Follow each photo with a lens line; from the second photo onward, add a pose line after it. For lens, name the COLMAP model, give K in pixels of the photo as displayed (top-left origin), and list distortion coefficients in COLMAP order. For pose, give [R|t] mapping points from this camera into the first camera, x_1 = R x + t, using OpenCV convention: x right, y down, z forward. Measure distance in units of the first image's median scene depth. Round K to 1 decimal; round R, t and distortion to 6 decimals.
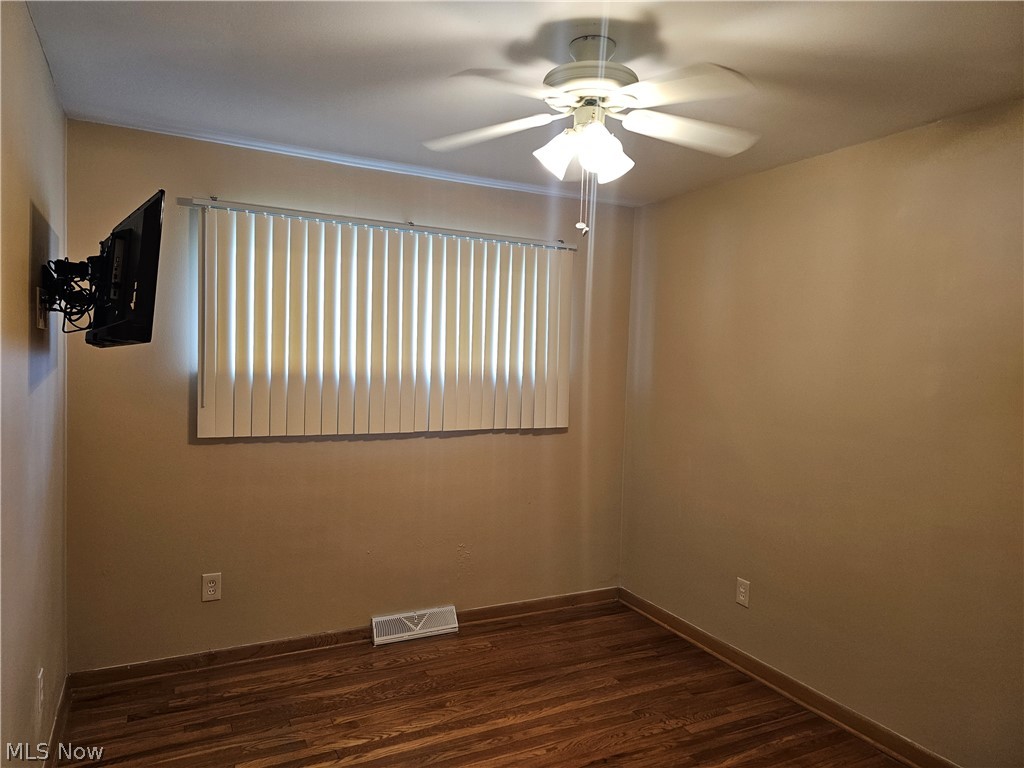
lens RADIAL K [[693.8, 0, 518.2], [0, 693.8, 389.9], [0, 0, 1]] dist [0.033448, -0.021984]
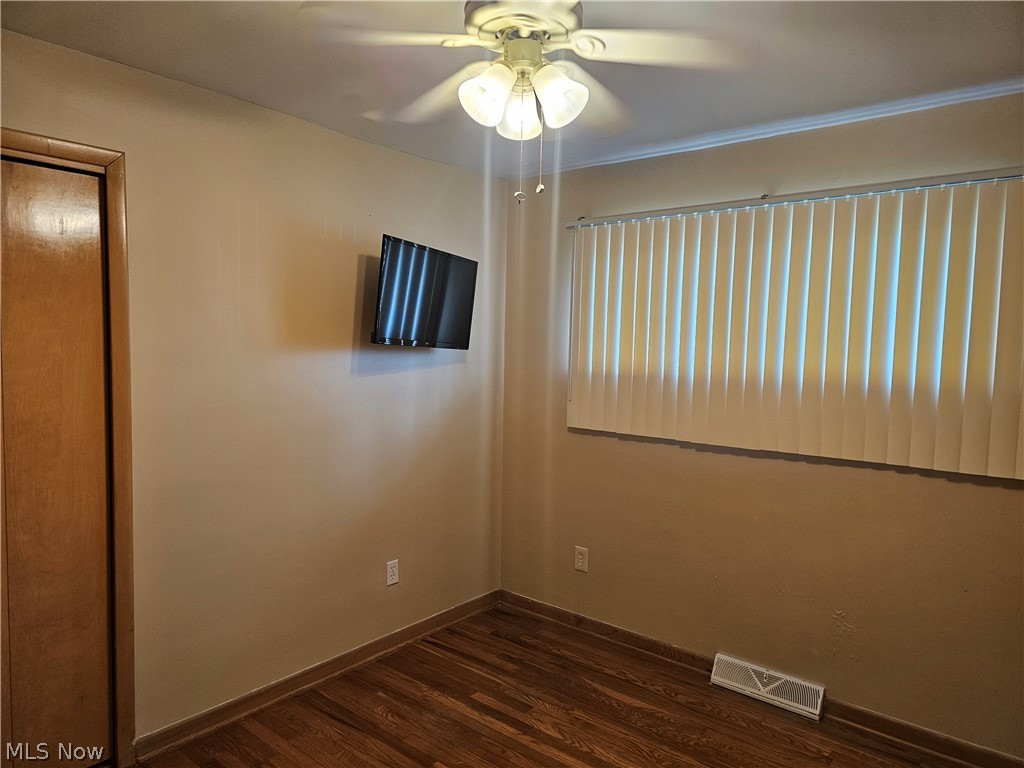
lens RADIAL K [[693.8, 0, 462.5], [0, 693.8, 391.4], [0, 0, 1]] dist [0.033448, -0.021984]
pose [[0.351319, 0.051026, -0.934864, 0.542806], [-0.045954, 0.998250, 0.037216, -0.025101], [0.935127, 0.029886, 0.353049, 0.410475]]
